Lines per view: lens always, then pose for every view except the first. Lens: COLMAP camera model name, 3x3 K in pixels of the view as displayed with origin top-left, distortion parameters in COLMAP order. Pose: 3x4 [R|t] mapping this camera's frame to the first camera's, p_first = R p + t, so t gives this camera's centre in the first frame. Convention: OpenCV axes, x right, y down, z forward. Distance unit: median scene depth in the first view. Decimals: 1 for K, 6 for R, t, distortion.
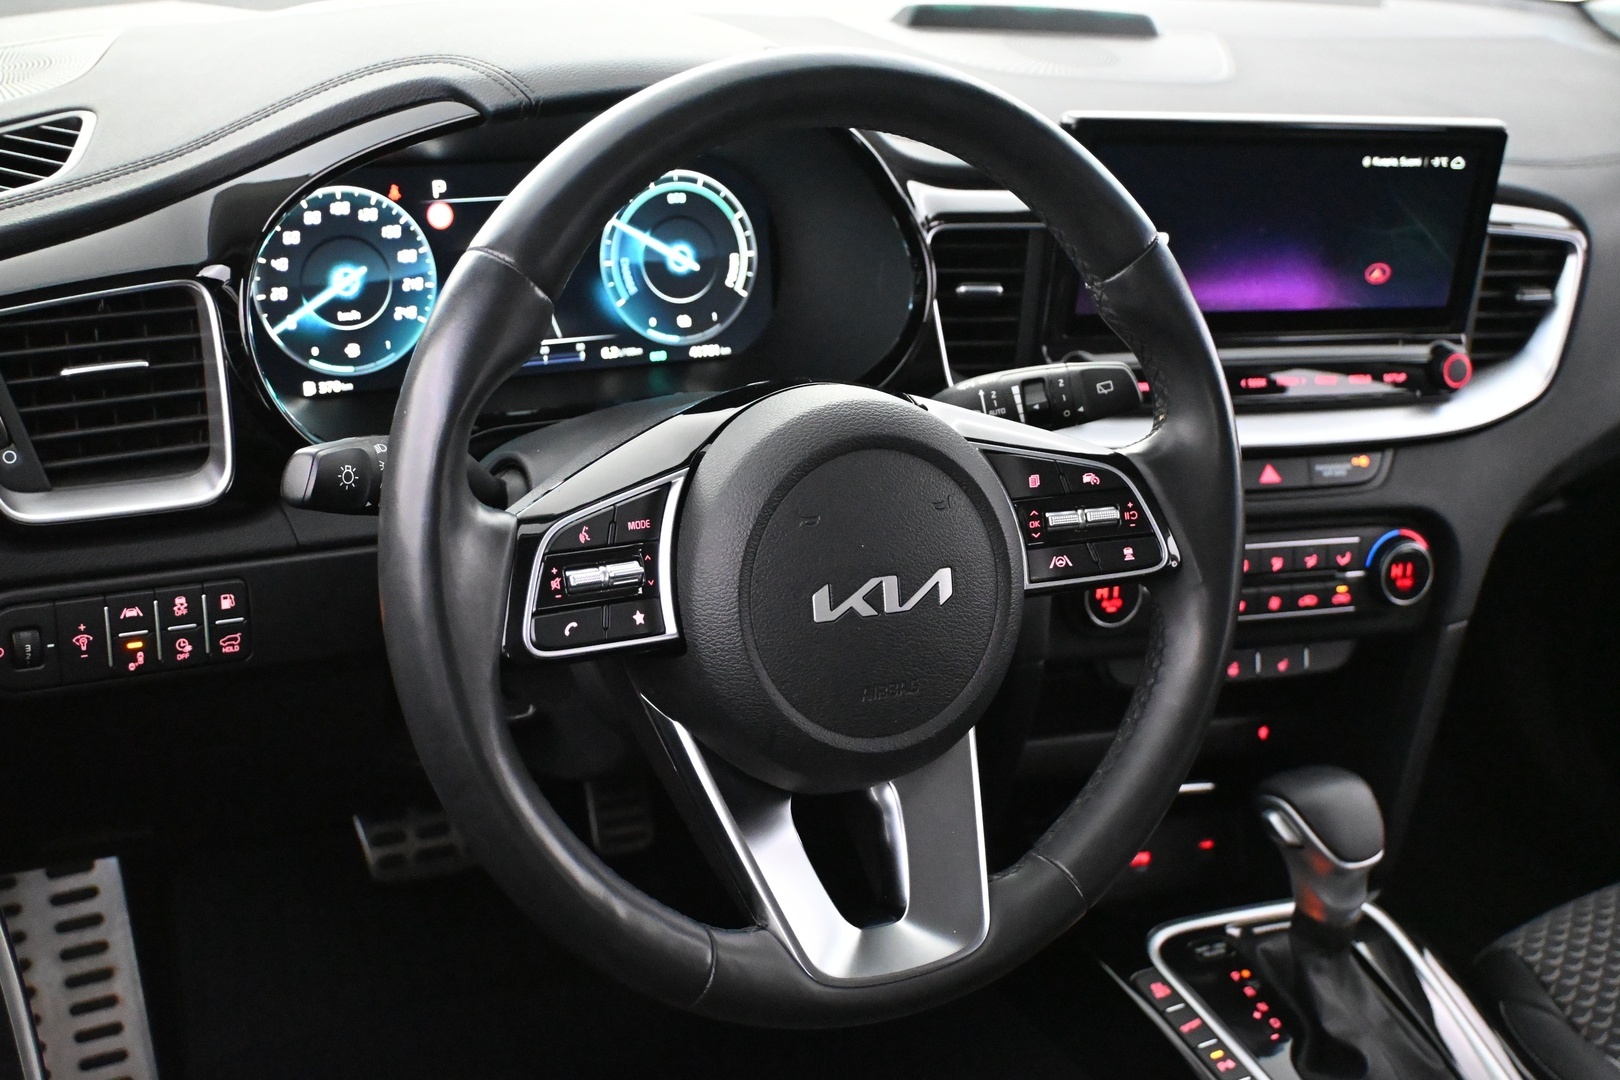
lens RADIAL K [[2050.5, 0, 813.4], [0, 2050.5, 542.4], [0, 0, 1]] dist [0.022717, 0.000000]
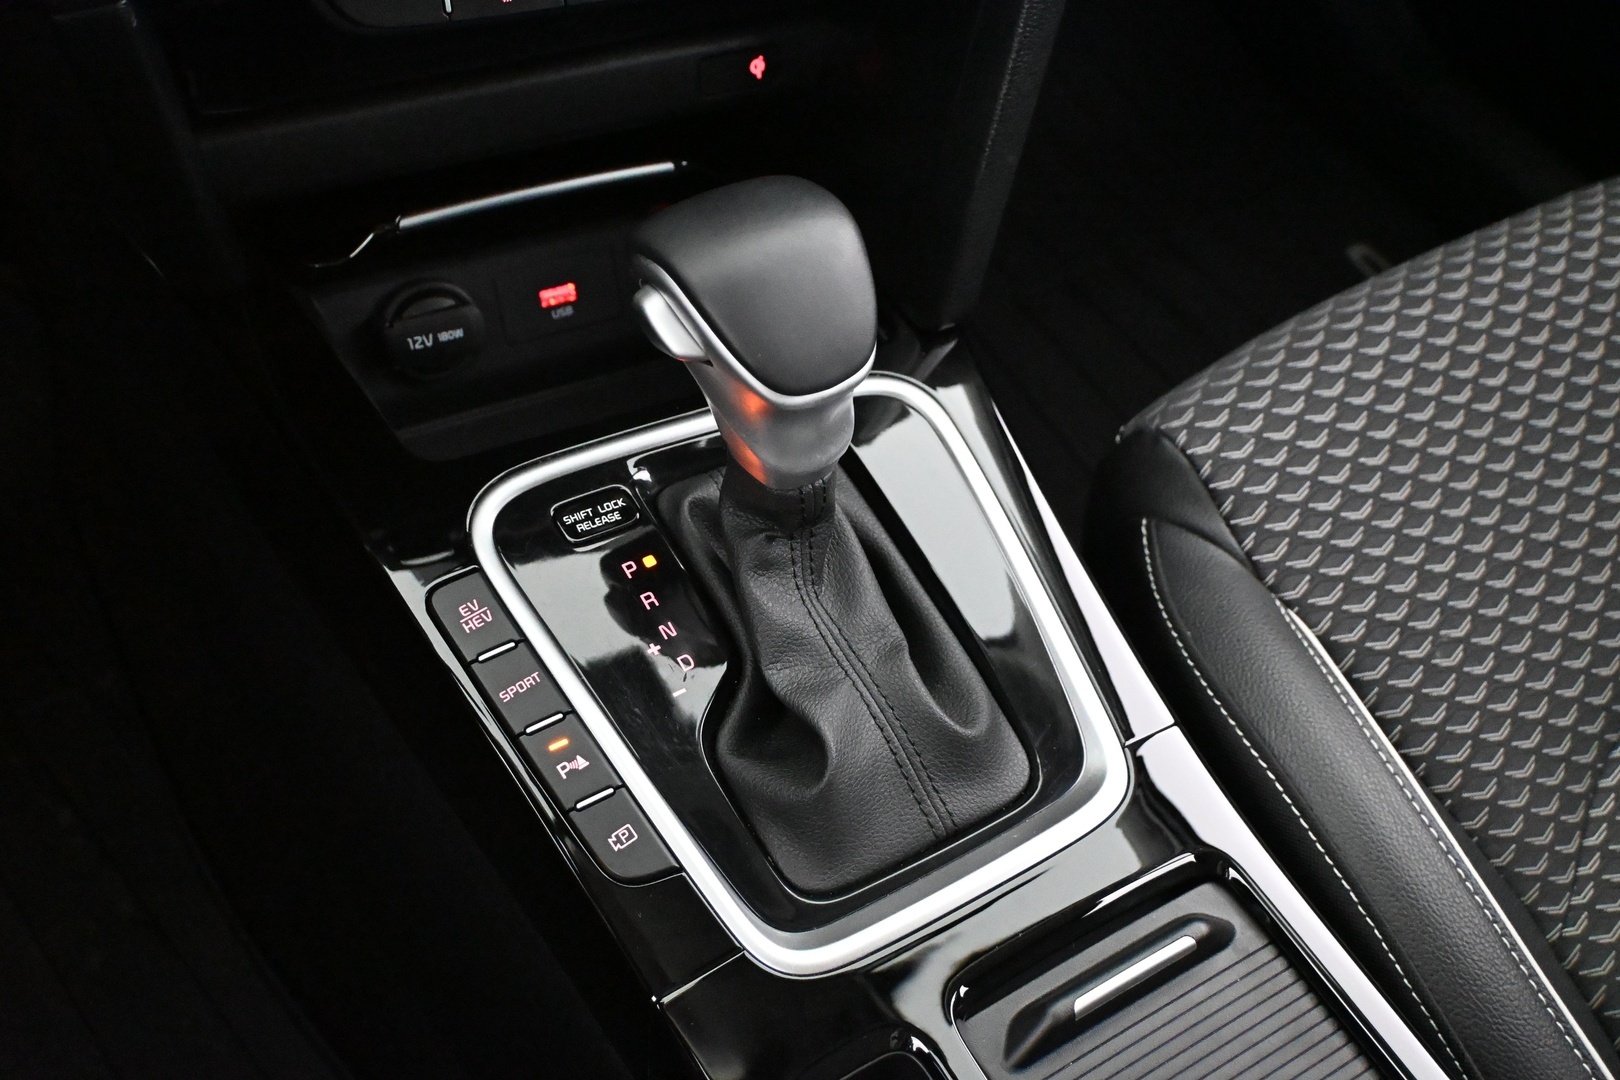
lens RADIAL K [[1820.3, 0, 809.0], [0, 1820.3, 539.0], [0, 0, 1]] dist [-0.007352, 0.000000]
pose [[0.998849, -0.046888, 0.010124, 0.375495], [0.037982, 0.901984, 0.430095, -0.005089], [-0.029298, -0.429215, 0.902727, 0.849387]]
